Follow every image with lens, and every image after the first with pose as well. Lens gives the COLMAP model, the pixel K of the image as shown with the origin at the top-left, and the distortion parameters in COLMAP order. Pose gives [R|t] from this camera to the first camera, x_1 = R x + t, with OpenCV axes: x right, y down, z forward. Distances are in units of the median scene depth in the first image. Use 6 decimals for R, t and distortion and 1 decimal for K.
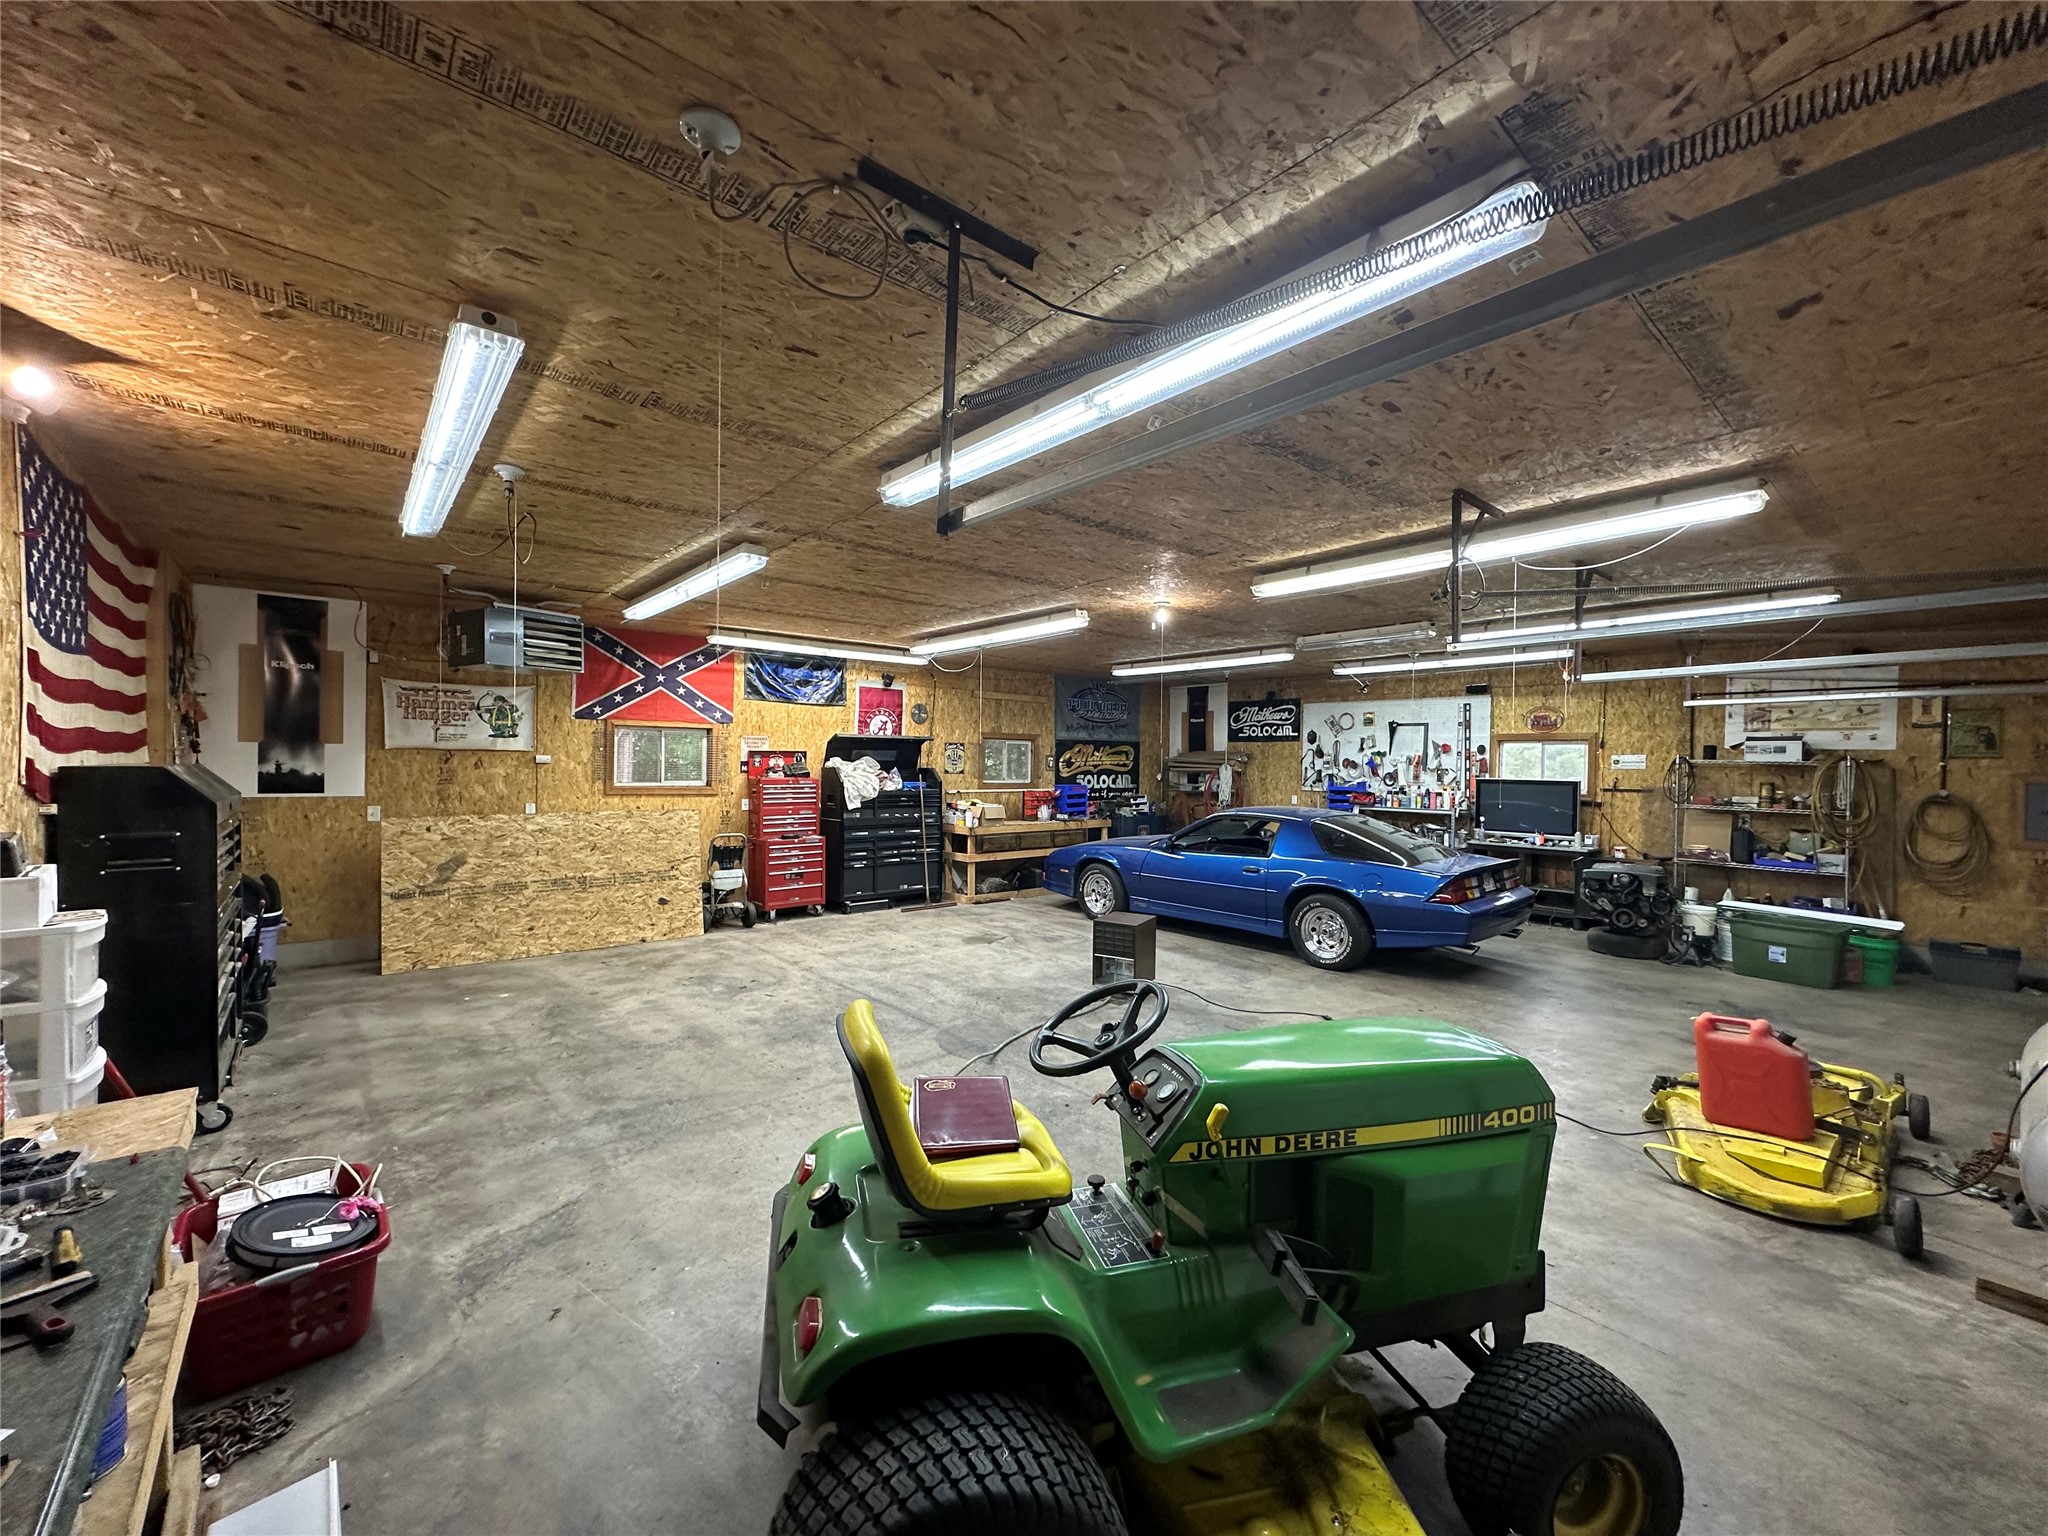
lens RADIAL K [[816.8, 0, 1024.6], [0, 816.8, 771.8], [0, 0, 1]] dist [-0.003001, 0.000179]
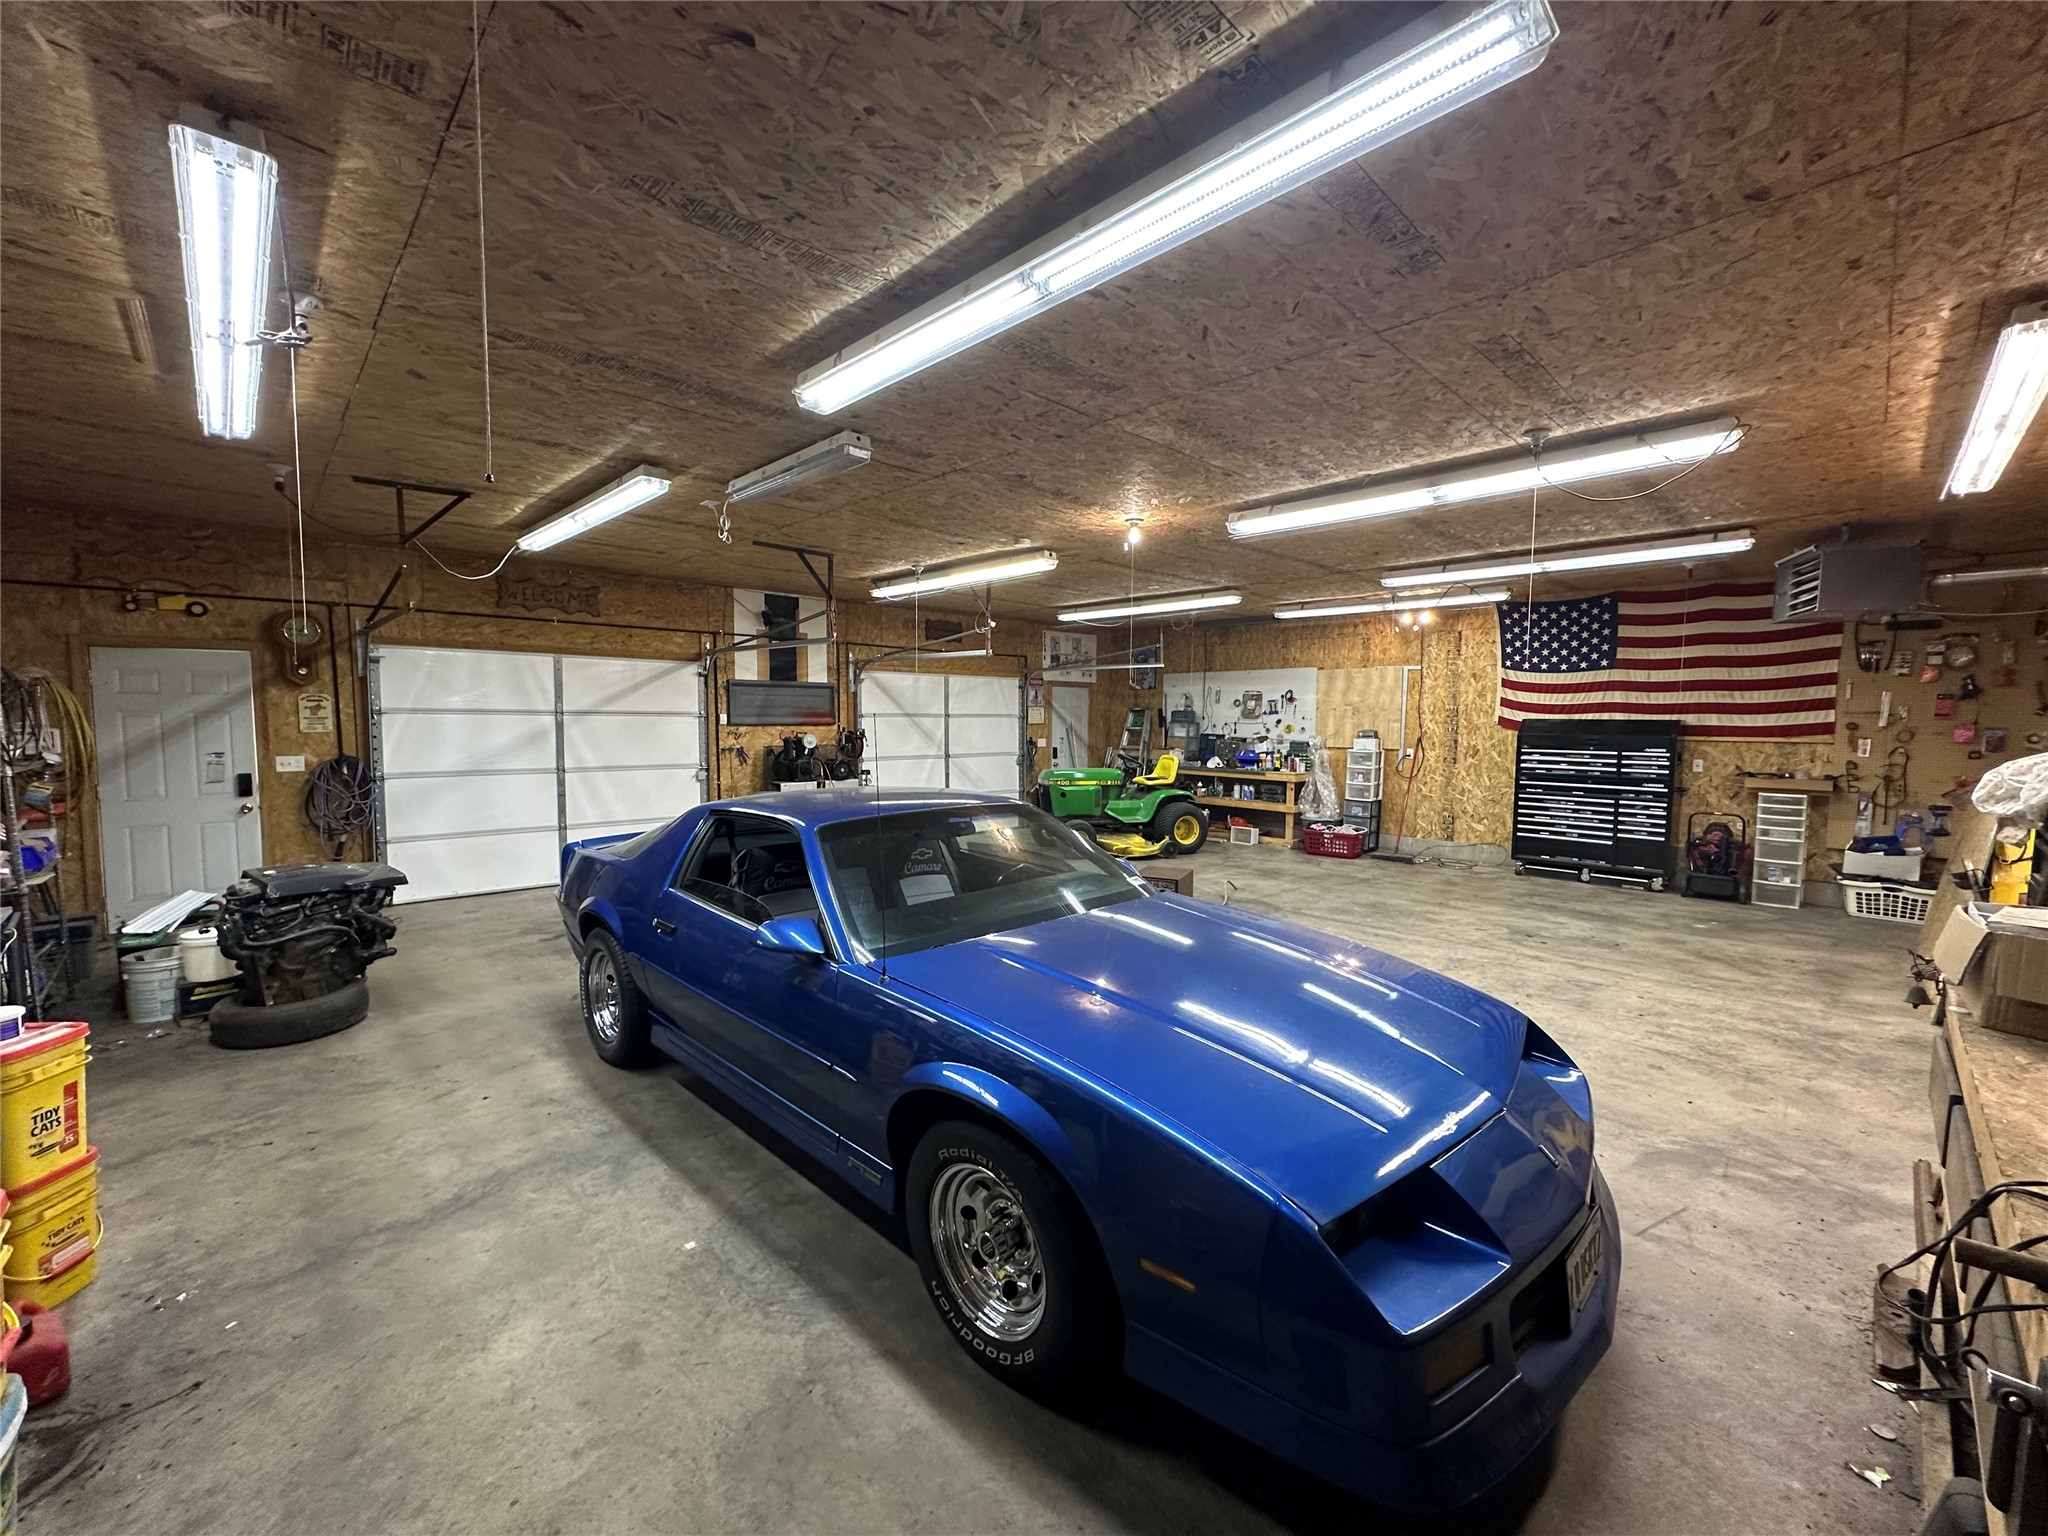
lens RADIAL K [[816.8, 0, 1024.6], [0, 816.8, 771.8], [0, 0, 1]] dist [-0.003001, 0.000179]
pose [[-0.997876, -0.015735, -0.063215, 0.227400], [-0.020877, 0.996453, 0.081521, -0.005638], [0.061709, 0.082668, -0.994665, 1.268246]]
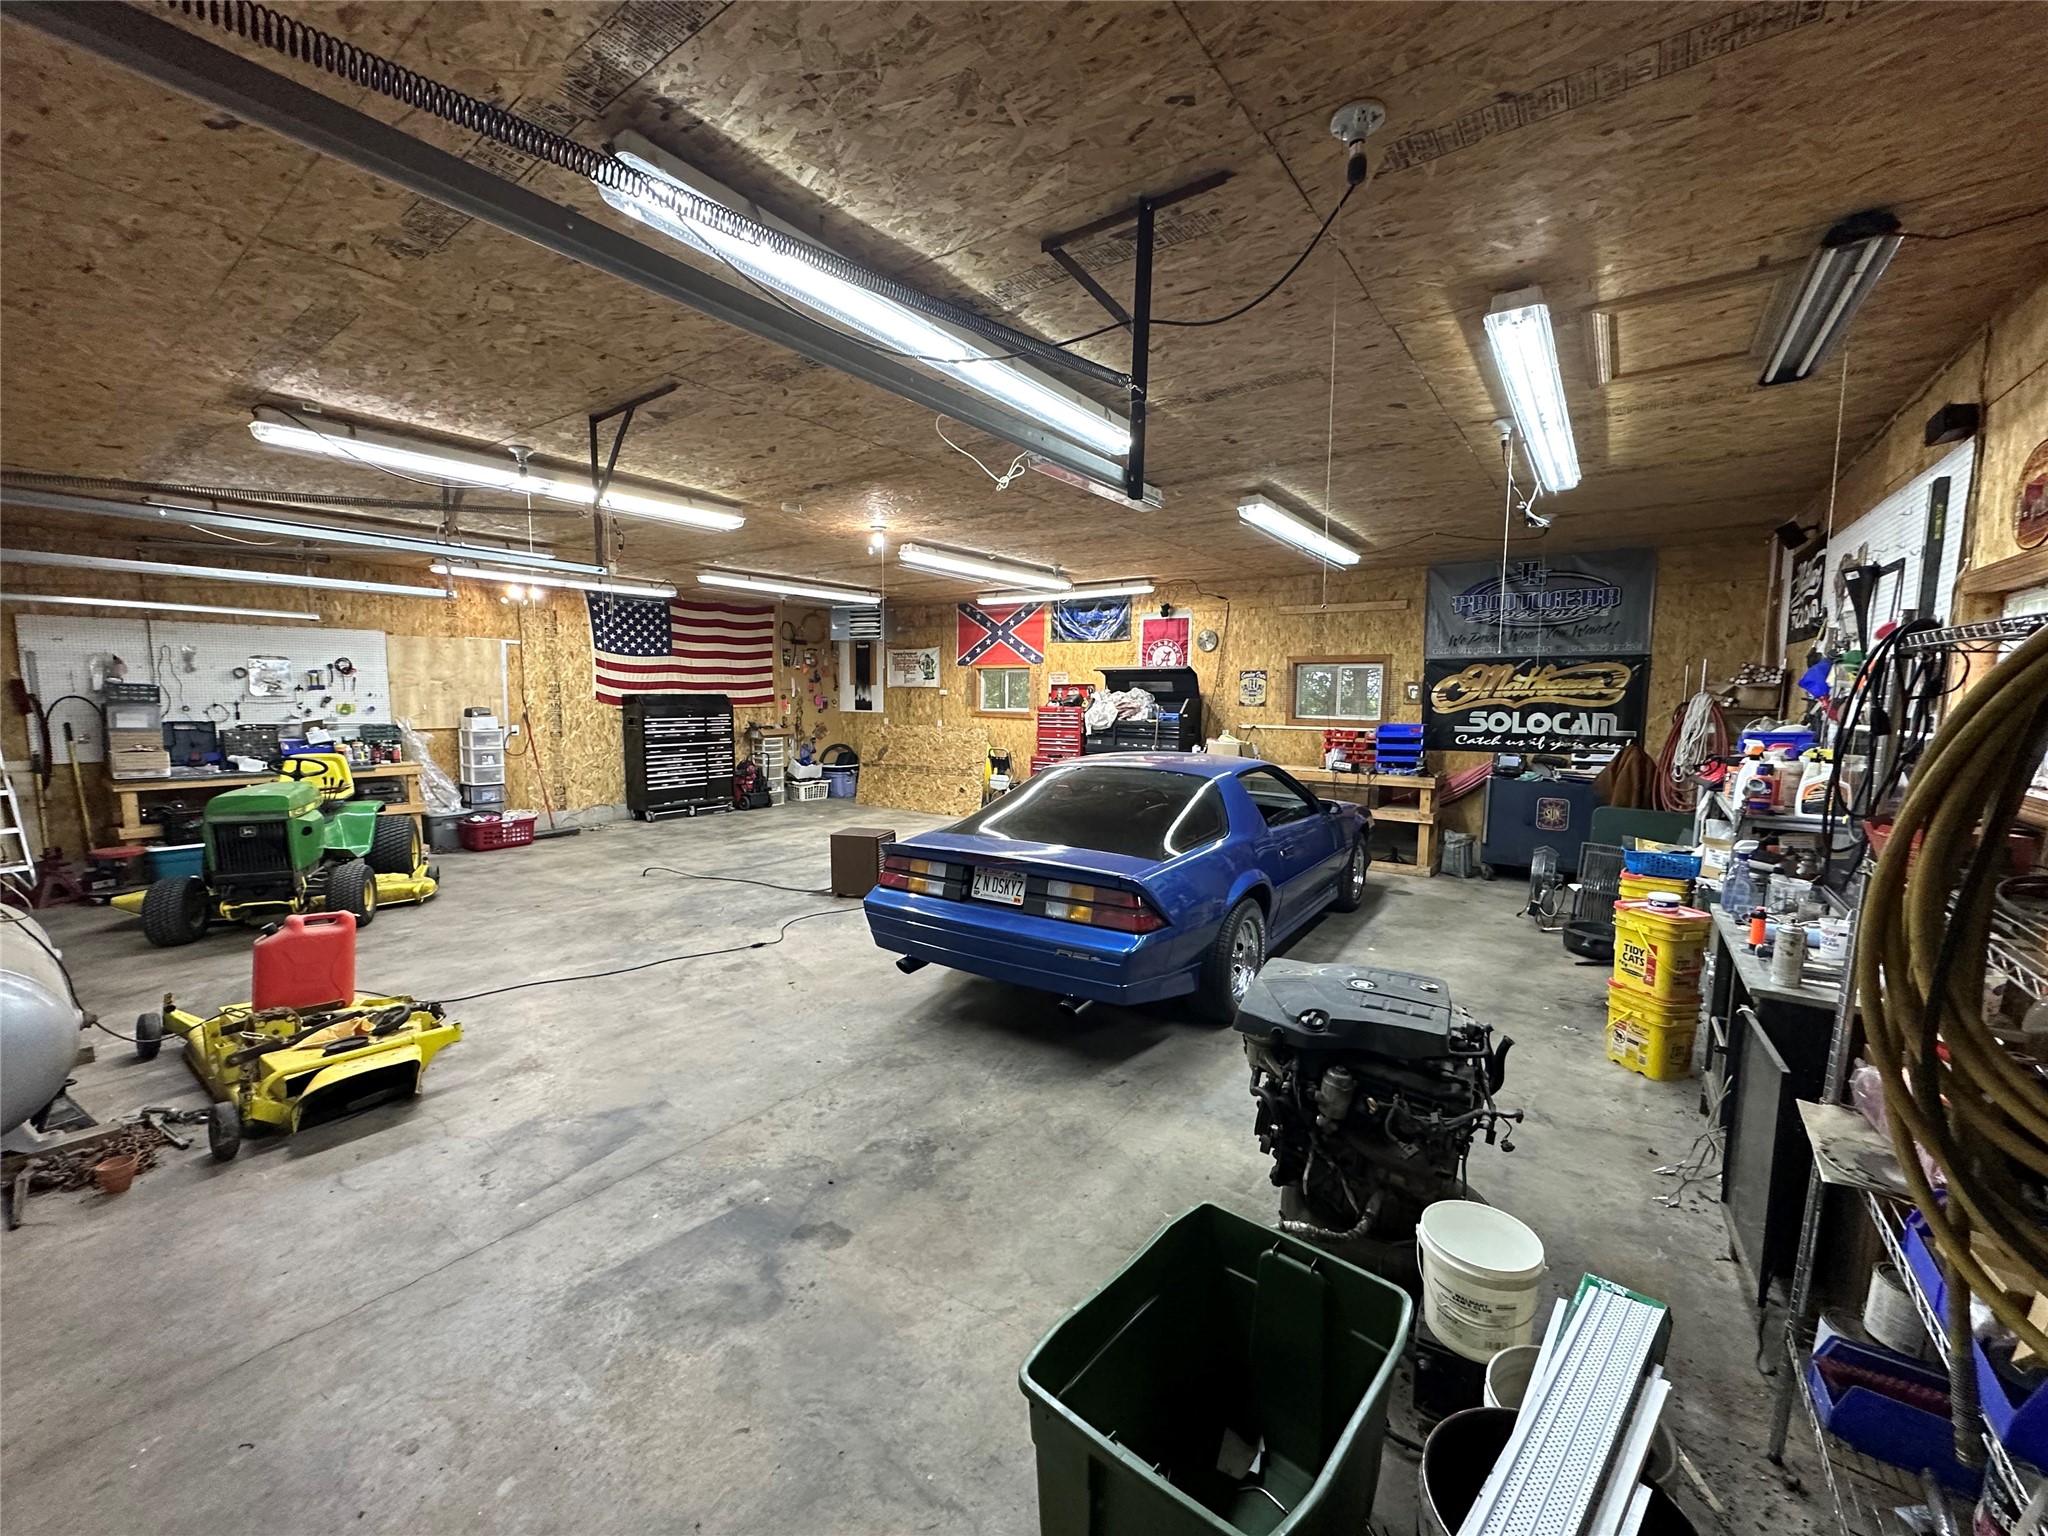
lens RADIAL K [[816.8, 0, 1024.6], [0, 816.8, 771.8], [0, 0, 1]] dist [-0.003001, 0.000179]
pose [[0.229672, 0.083034, -0.969720, 0.810997], [-0.014667, 0.996536, 0.081856, 0.004874], [0.973158, -0.004577, 0.230095, 0.637264]]
